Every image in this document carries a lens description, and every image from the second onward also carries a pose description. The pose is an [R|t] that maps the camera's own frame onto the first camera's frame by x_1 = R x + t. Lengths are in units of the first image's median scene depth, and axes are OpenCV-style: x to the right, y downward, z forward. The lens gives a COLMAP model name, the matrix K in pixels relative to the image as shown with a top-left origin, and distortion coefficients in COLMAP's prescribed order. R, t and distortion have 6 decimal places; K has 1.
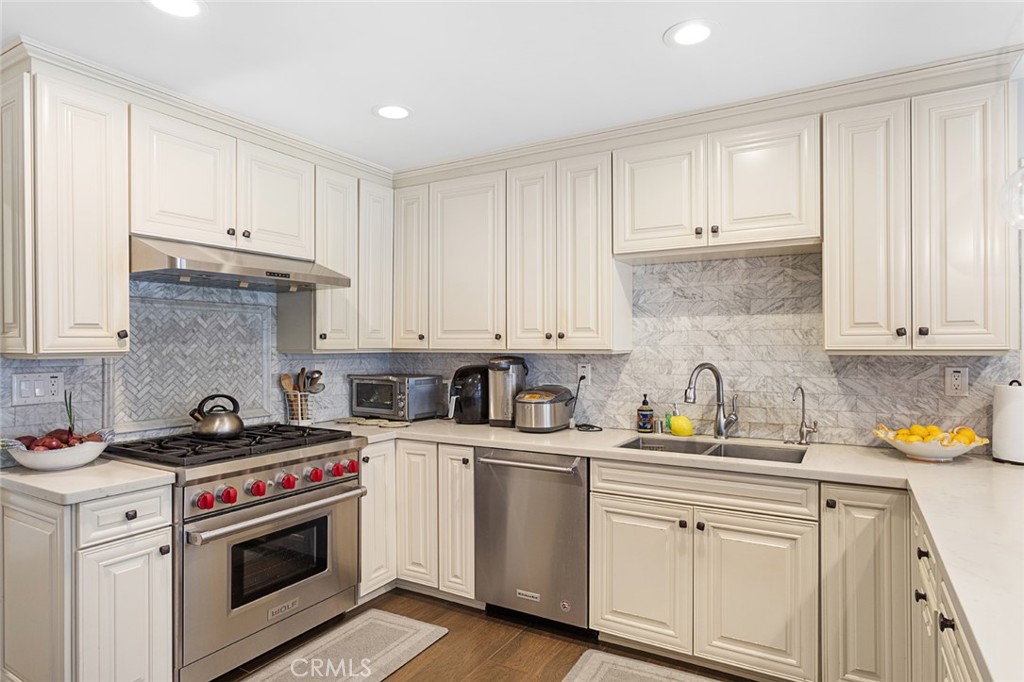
lens RADIAL K [[573.8, 0, 512.7], [0, 573.8, 345.5], [0, 0, 1]] dist [-0.015332, 0.000604]
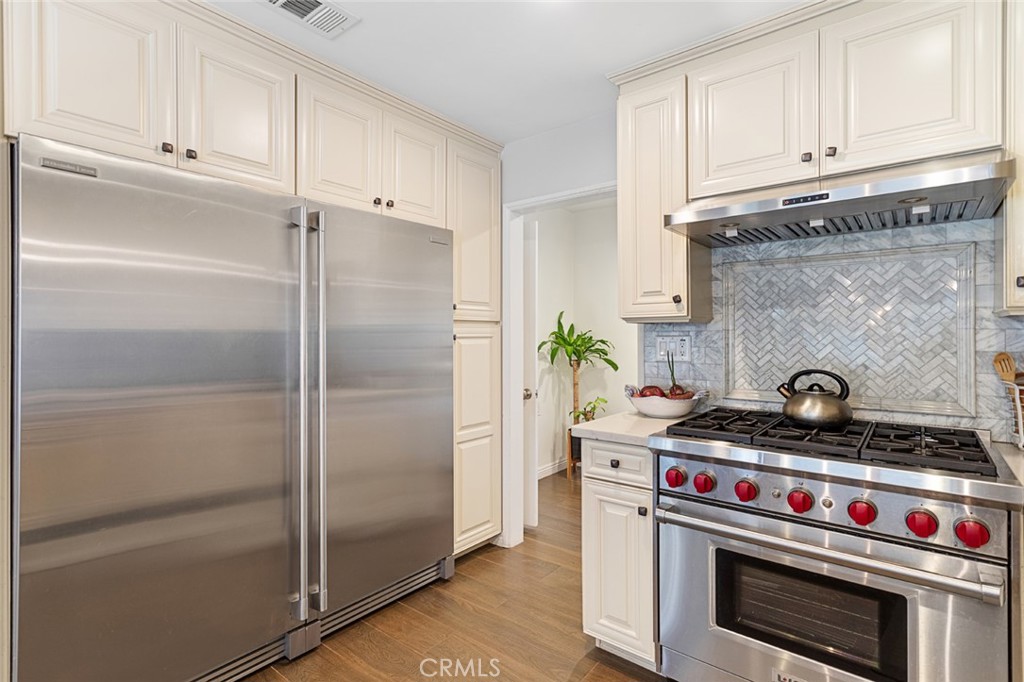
lens RADIAL K [[495.9, 0, 501.6], [0, 495.9, 326.4], [0, 0, 1]] dist [0.002629, 0.000598]
pose [[-0.159175, -0.011225, -0.987186, 0.232105], [0.002790, 0.999926, -0.011819, 0.034562], [0.987246, -0.004635, -0.159132, 0.709298]]
